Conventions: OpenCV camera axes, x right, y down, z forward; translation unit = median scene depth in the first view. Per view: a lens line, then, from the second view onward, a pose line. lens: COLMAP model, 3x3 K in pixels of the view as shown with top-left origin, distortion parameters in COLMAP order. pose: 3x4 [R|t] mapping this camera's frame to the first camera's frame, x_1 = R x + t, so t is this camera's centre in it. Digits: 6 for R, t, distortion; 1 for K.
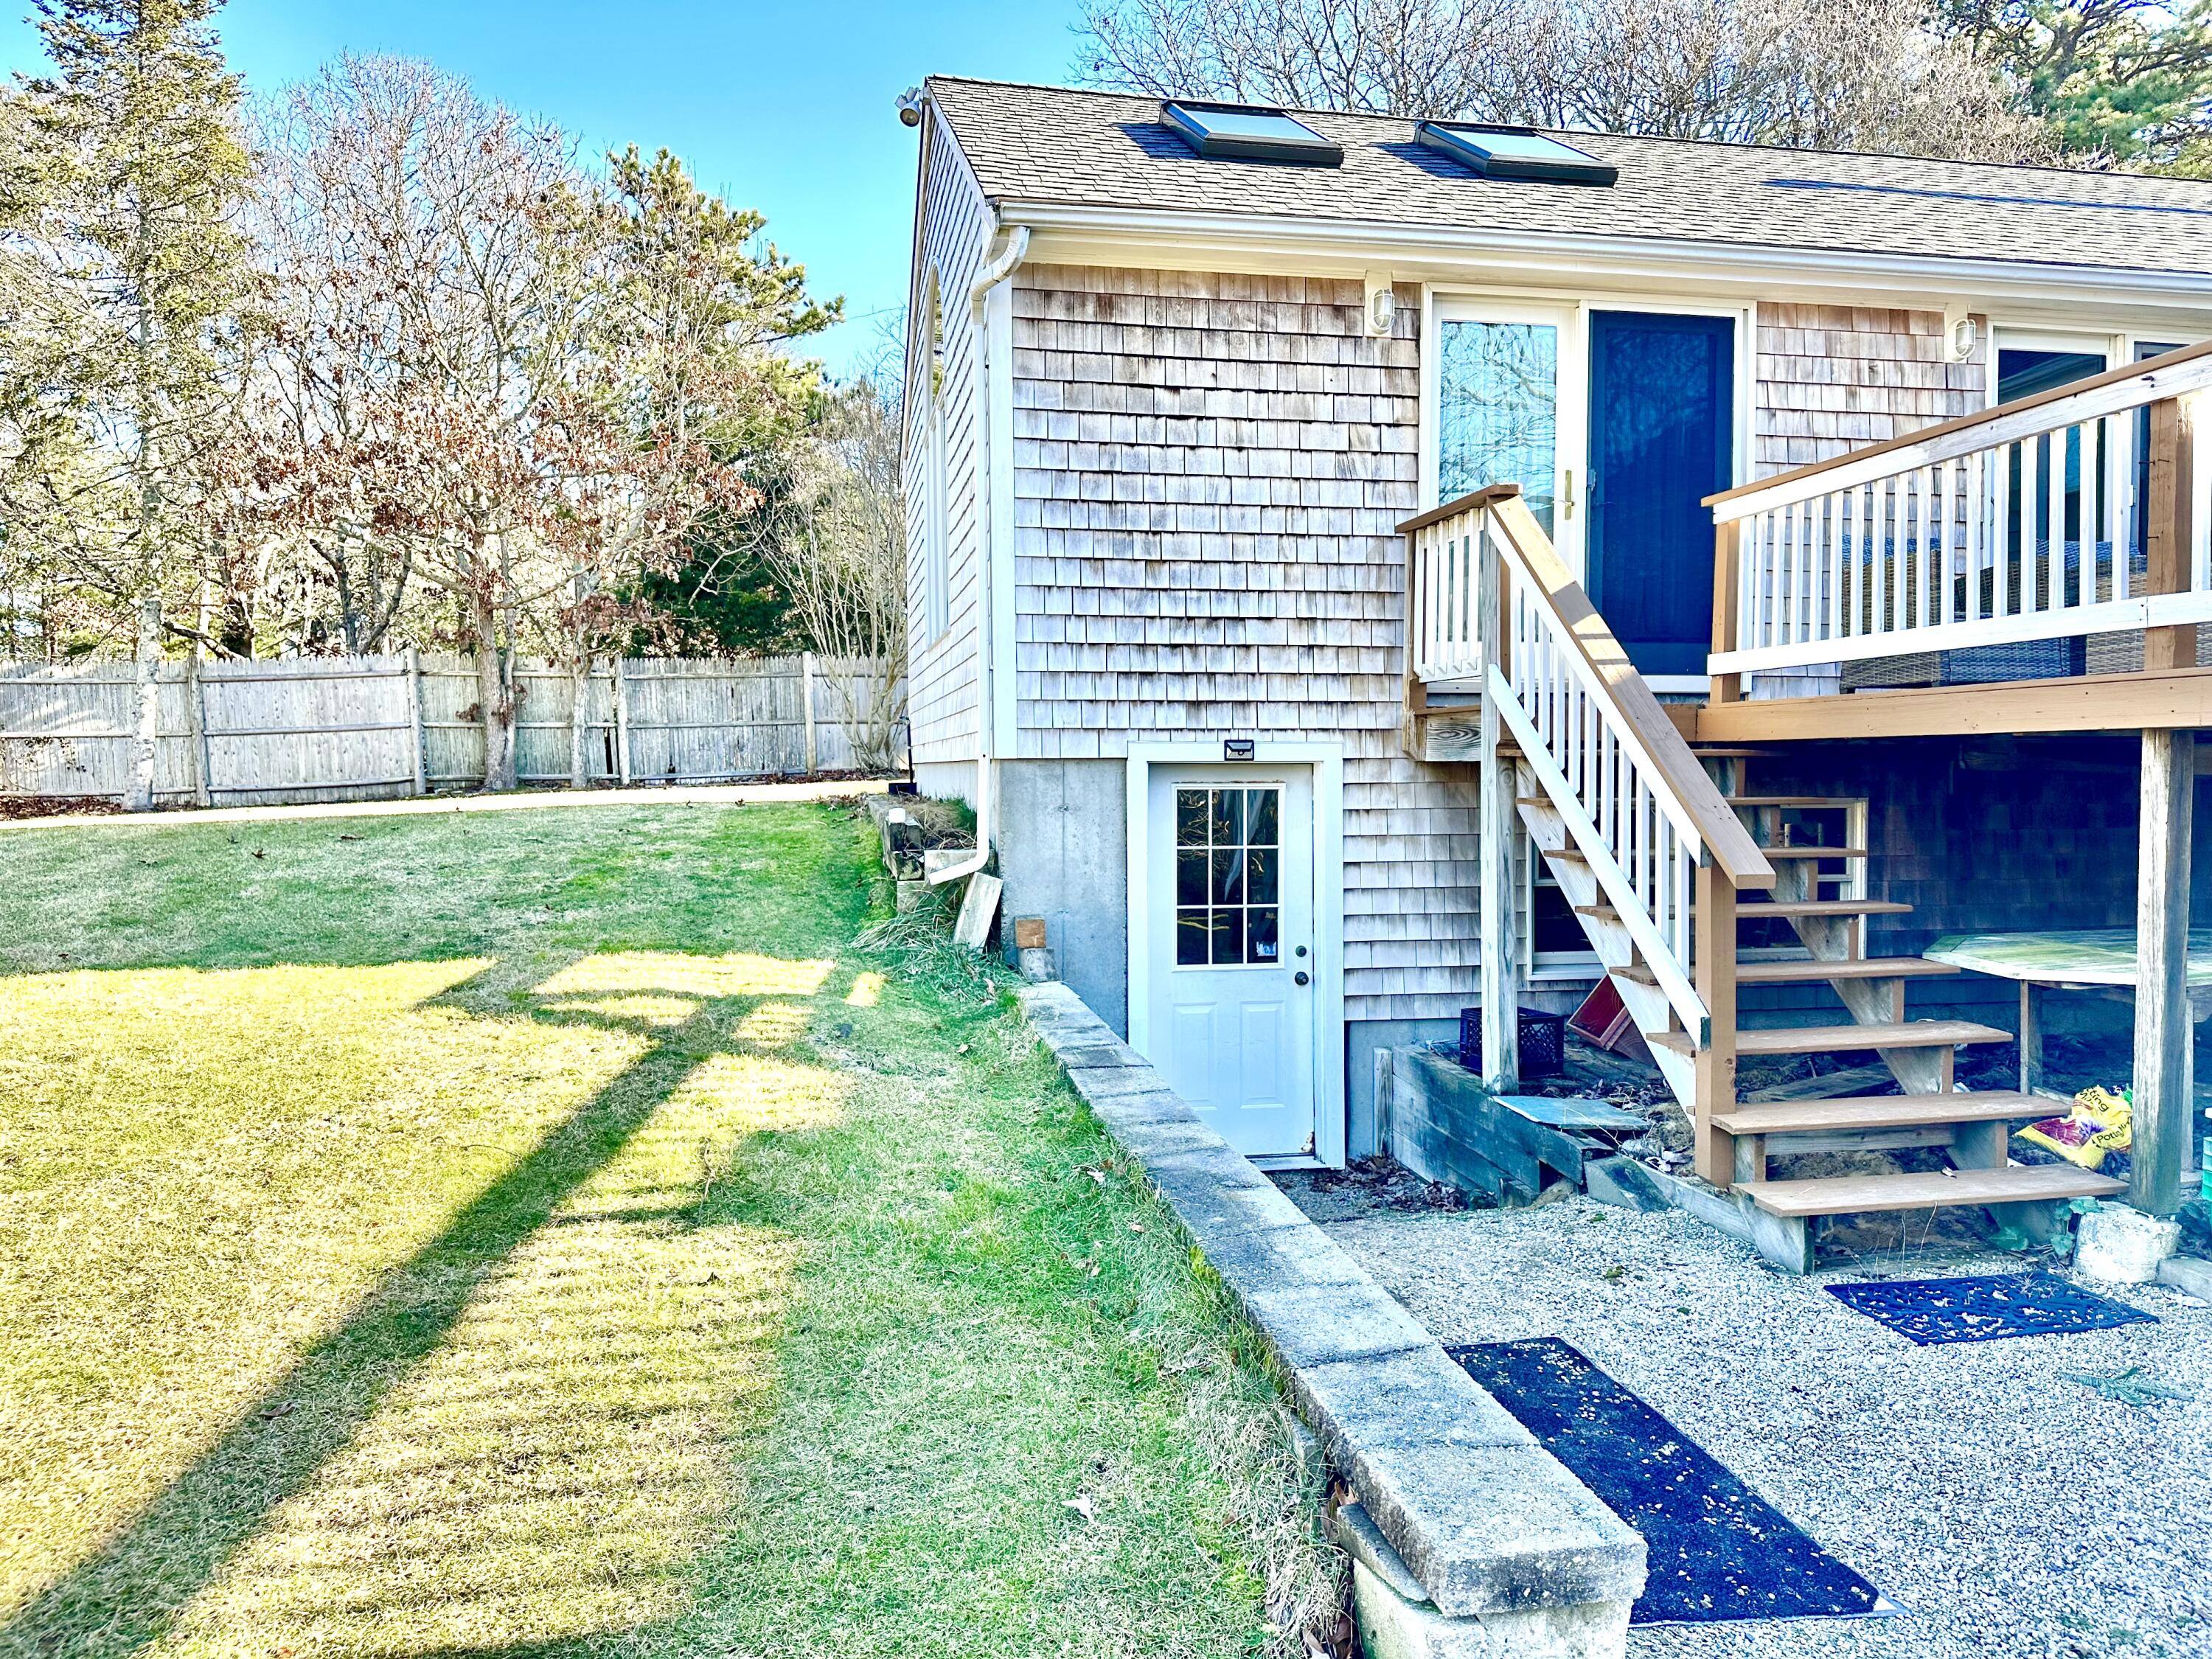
lens RADIAL K [[1599.6, 0, 1106.0], [0, 1599.6, 829.5], [0, 0, 1]] dist [0.000970, -0.000325]
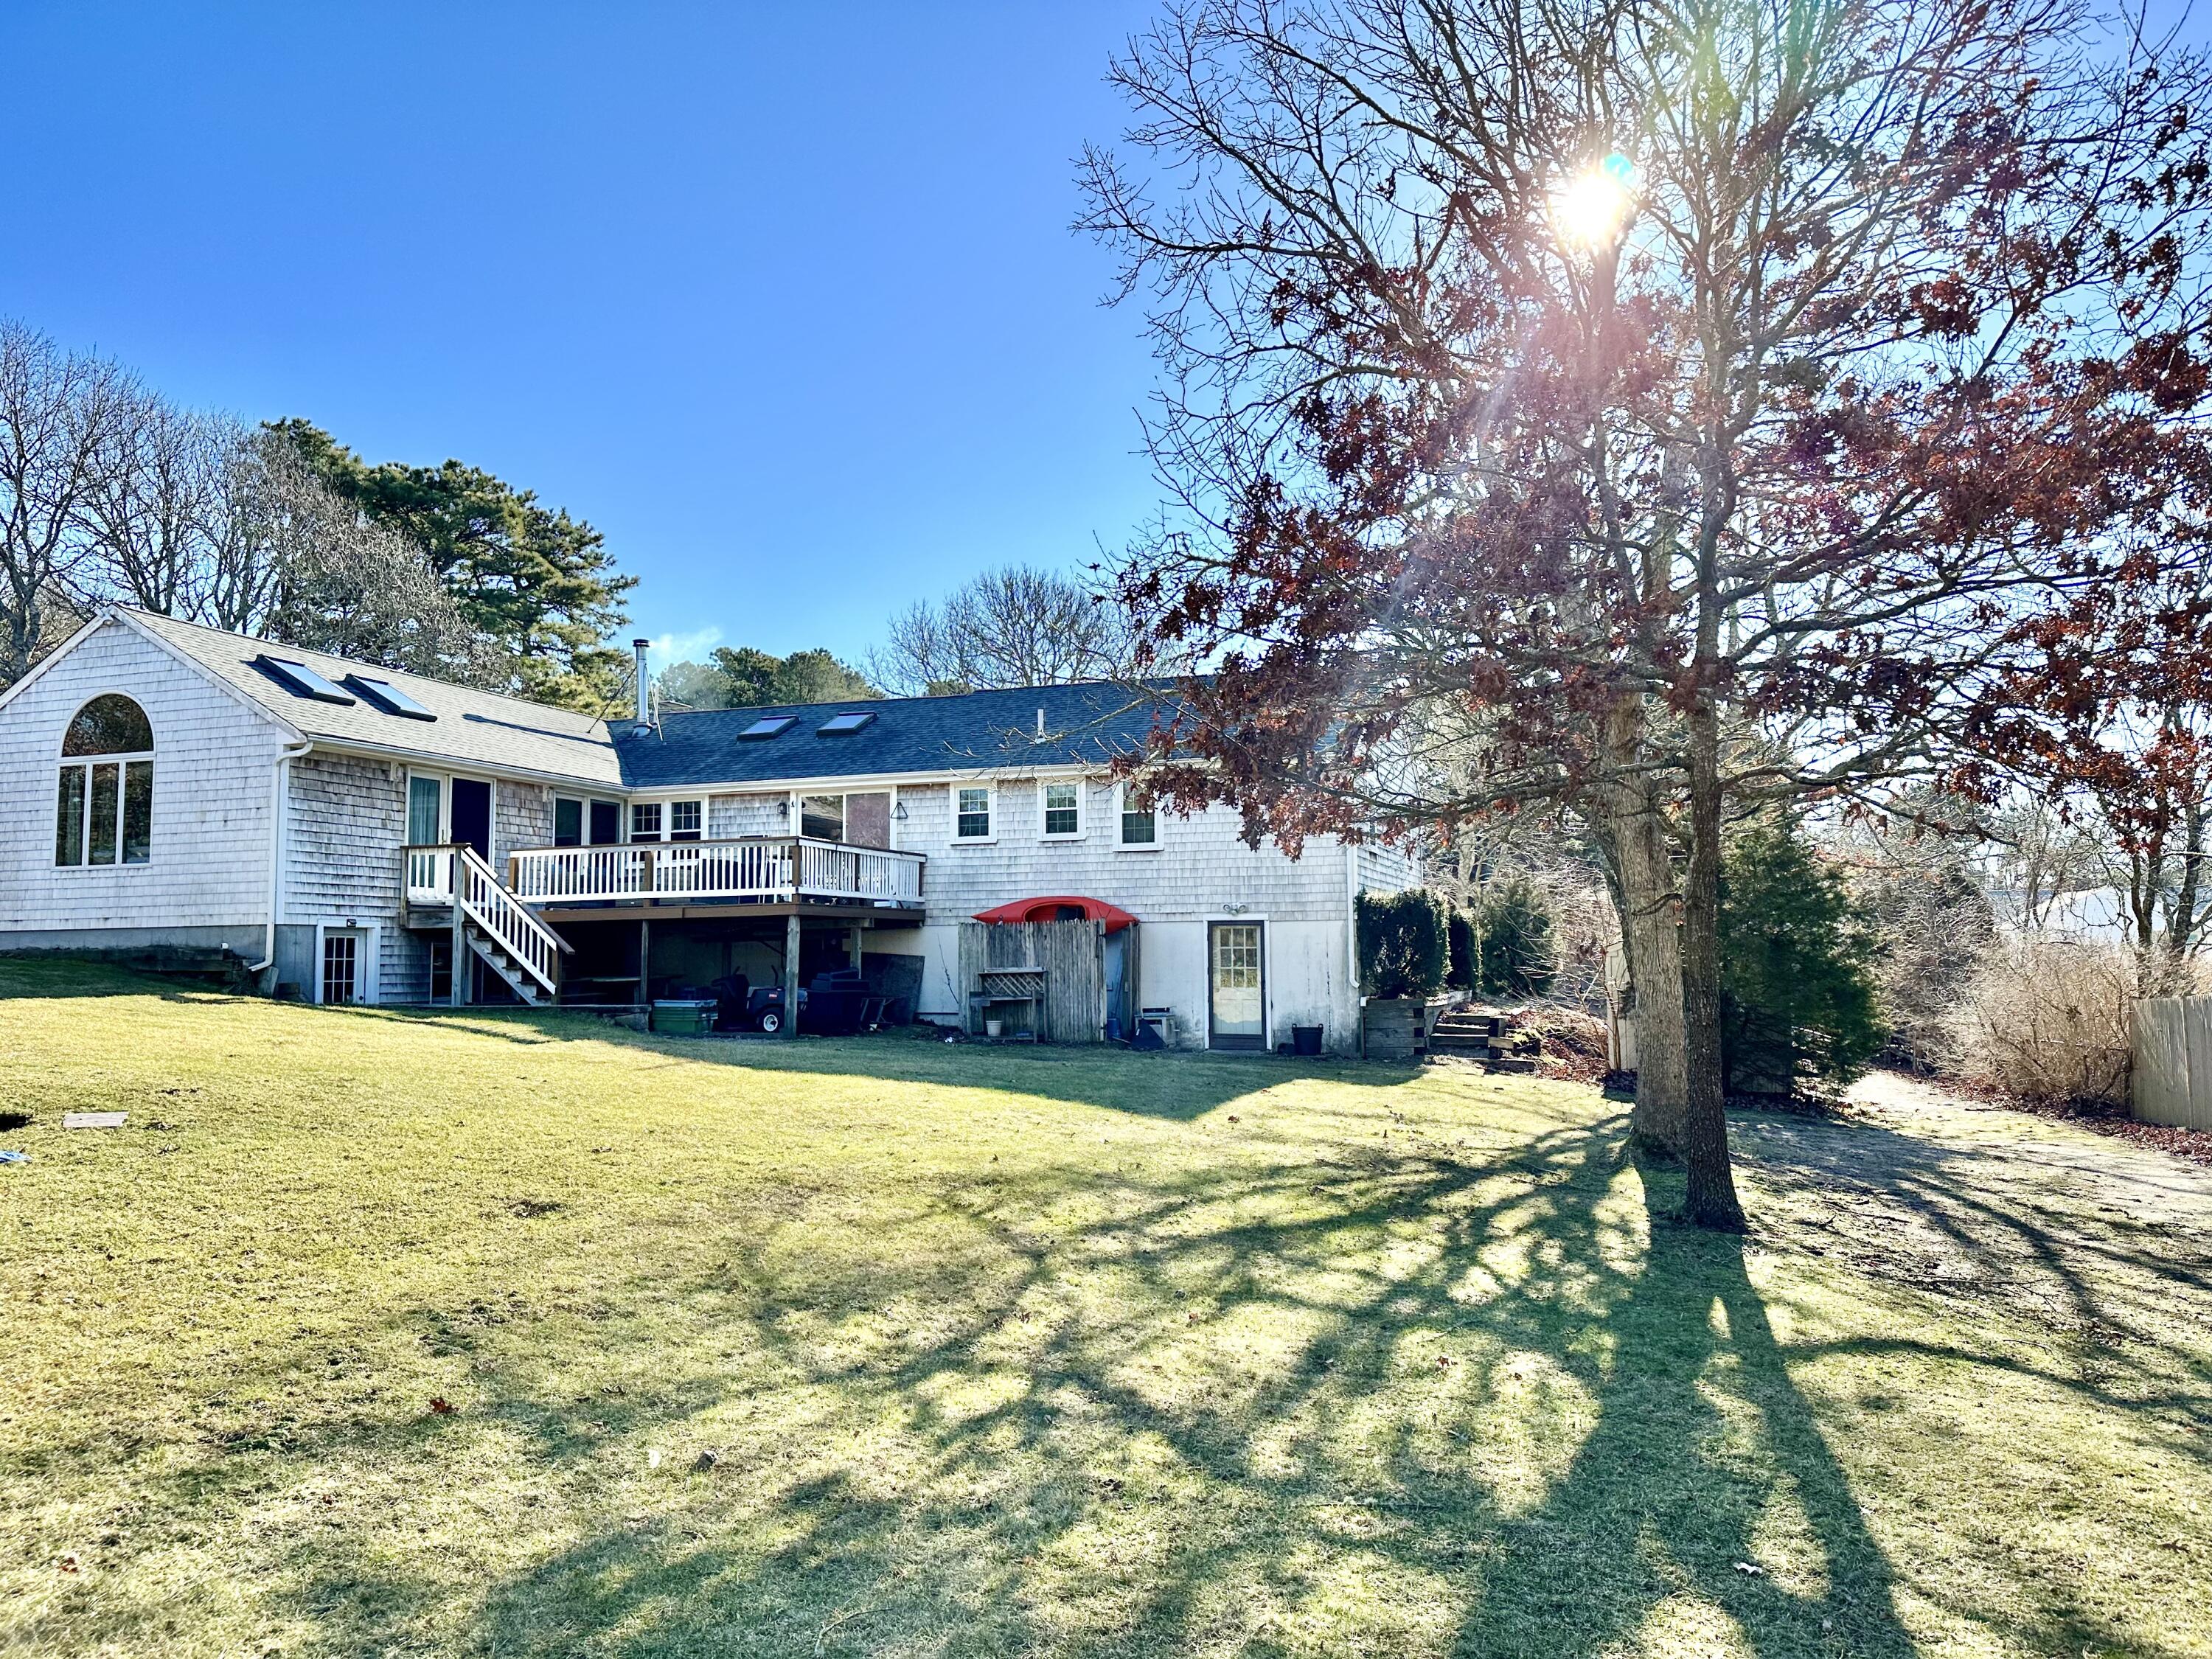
lens RADIAL K [[1599.6, 0, 1106.0], [0, 1599.6, 829.5], [0, 0, 1]] dist [0.000970, -0.000325]
pose [[0.497650, 0.074147, 0.864203, -1.687780], [0.041495, 0.993164, -0.109107, 0.147523], [-0.866385, 0.090157, 0.491171, -1.526266]]
